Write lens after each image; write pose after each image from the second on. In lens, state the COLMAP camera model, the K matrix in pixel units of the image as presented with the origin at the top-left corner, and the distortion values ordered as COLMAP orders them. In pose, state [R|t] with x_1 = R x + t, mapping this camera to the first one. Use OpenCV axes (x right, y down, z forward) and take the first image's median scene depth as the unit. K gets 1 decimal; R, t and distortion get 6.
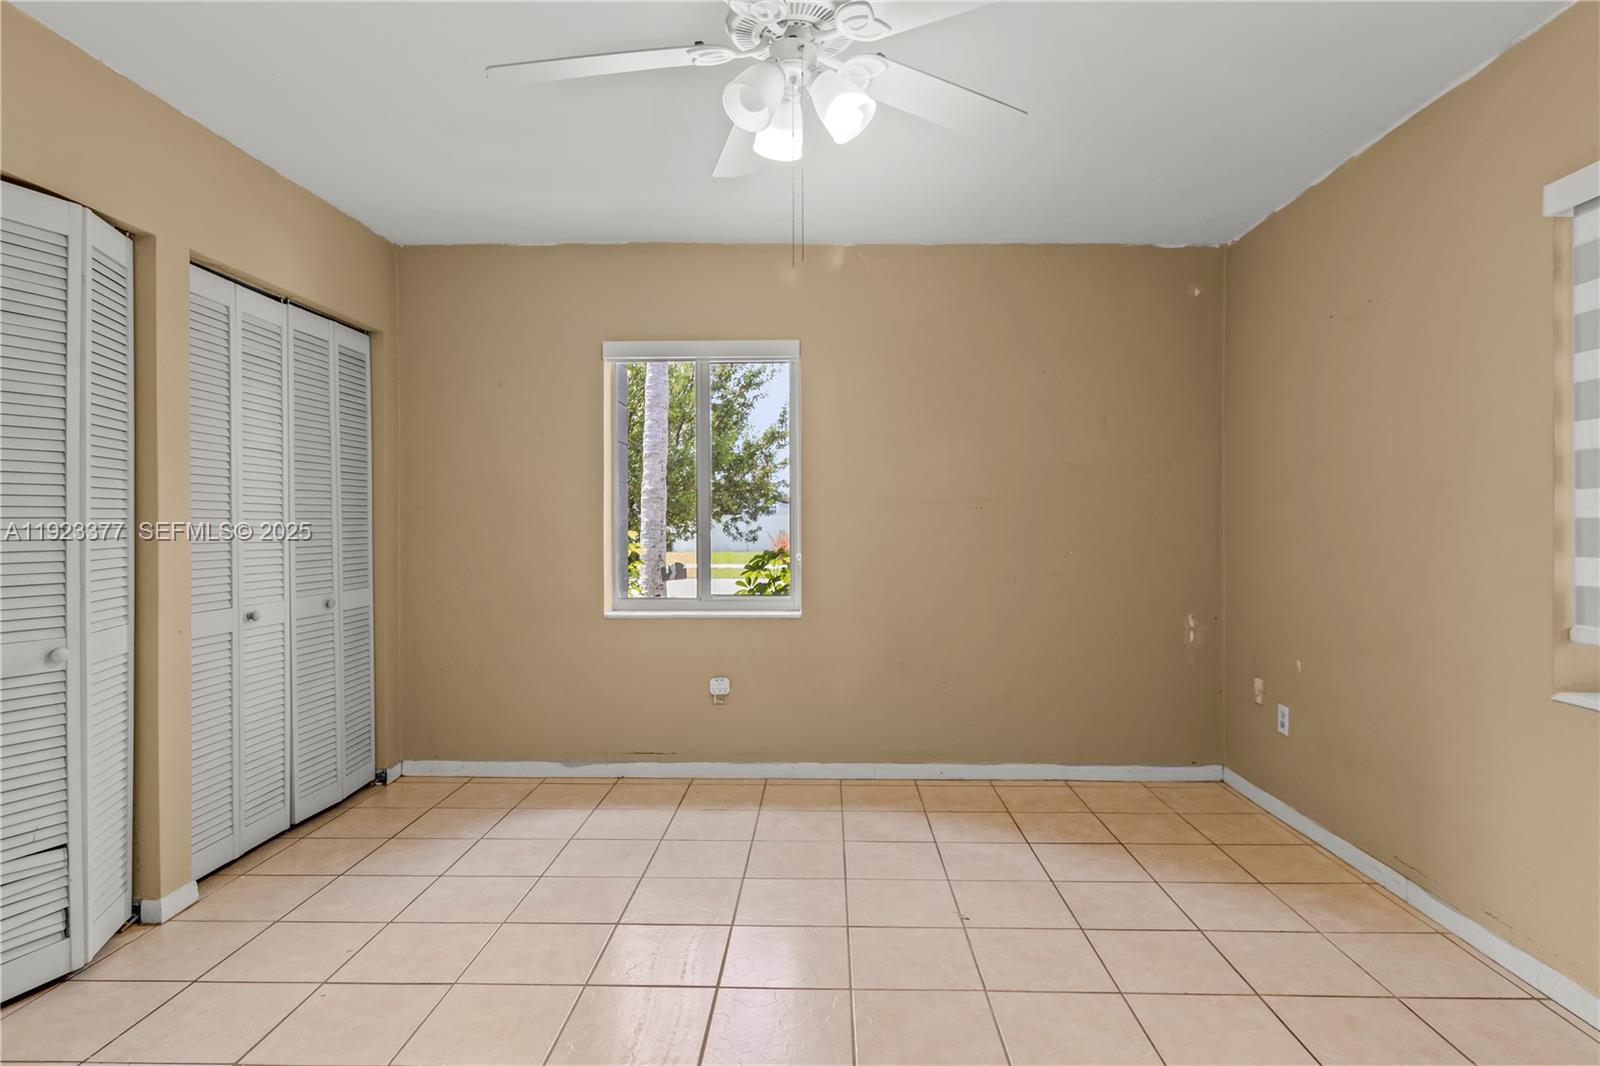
lens RADIAL K [[864.3, 0, 803.8], [0, 864.3, 534.9], [0, 0, 1]] dist [0.003454, -0.001768]
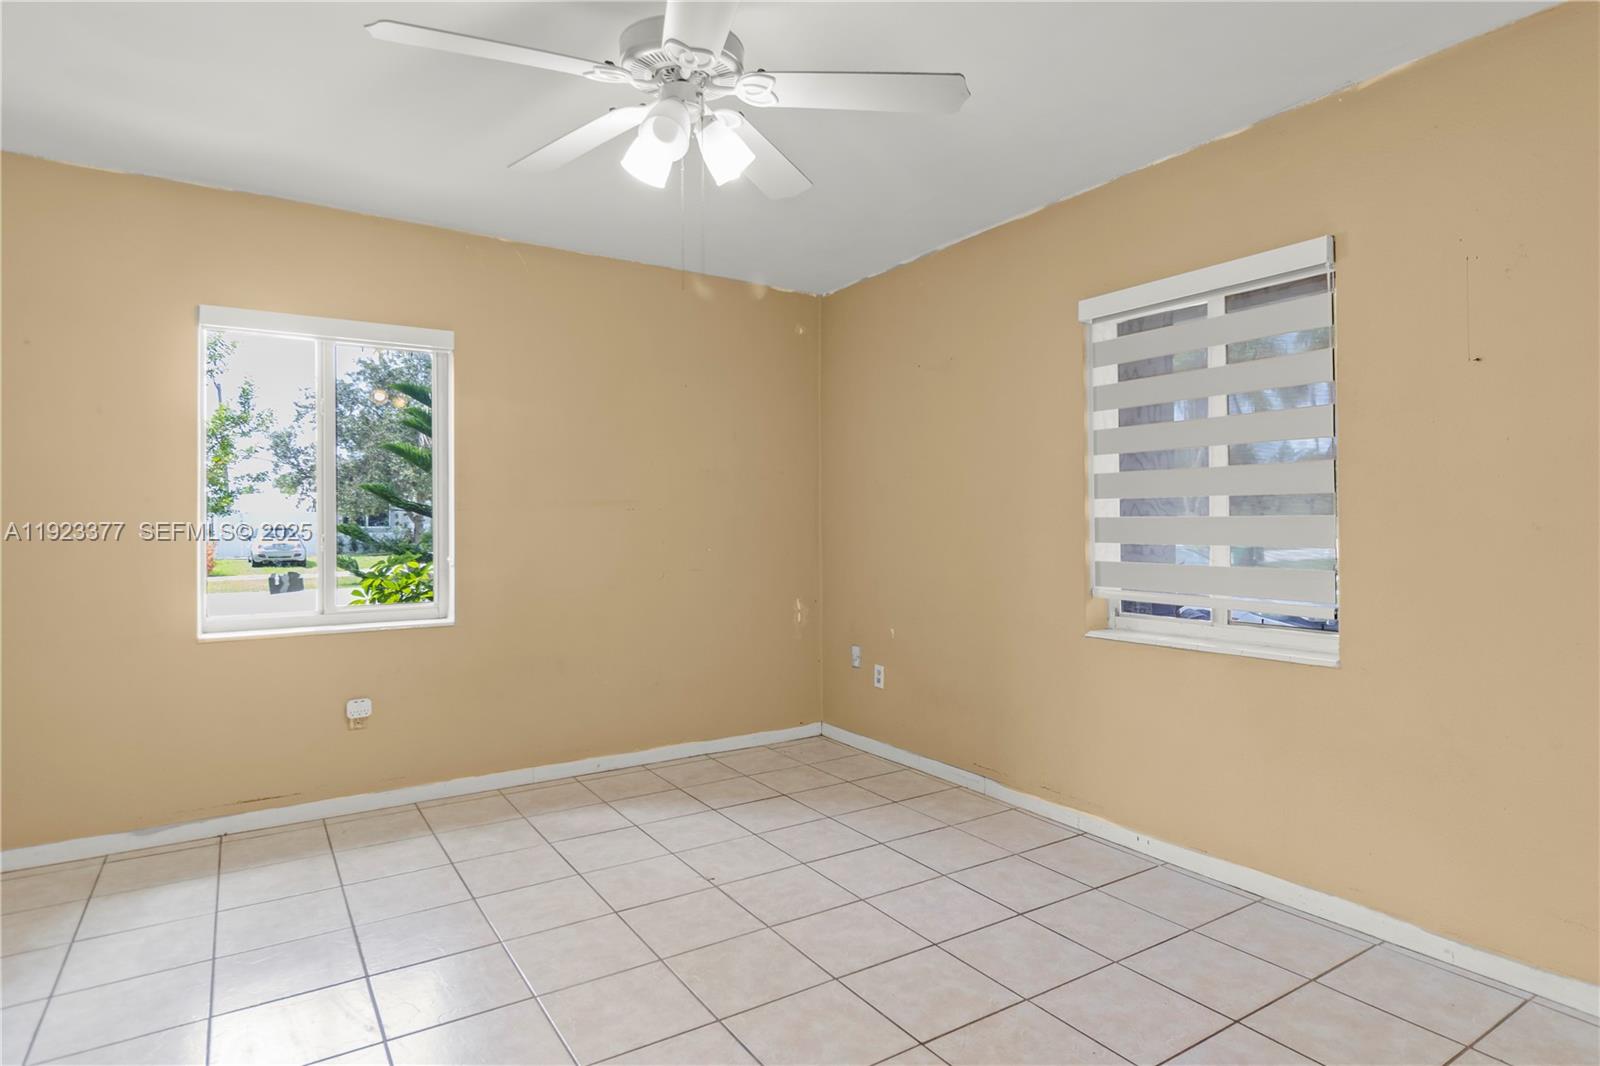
lens RADIAL K [[864.3, 0, 800.4], [0, 864.3, 525.6], [0, 0, 1]] dist [0.003454, -0.001768]
pose [[0.829223, -0.006922, 0.558875, -0.245945], [0.013482, 0.999880, -0.007620, -0.000279], [-0.558756, 0.013854, 0.829217, 0.006543]]
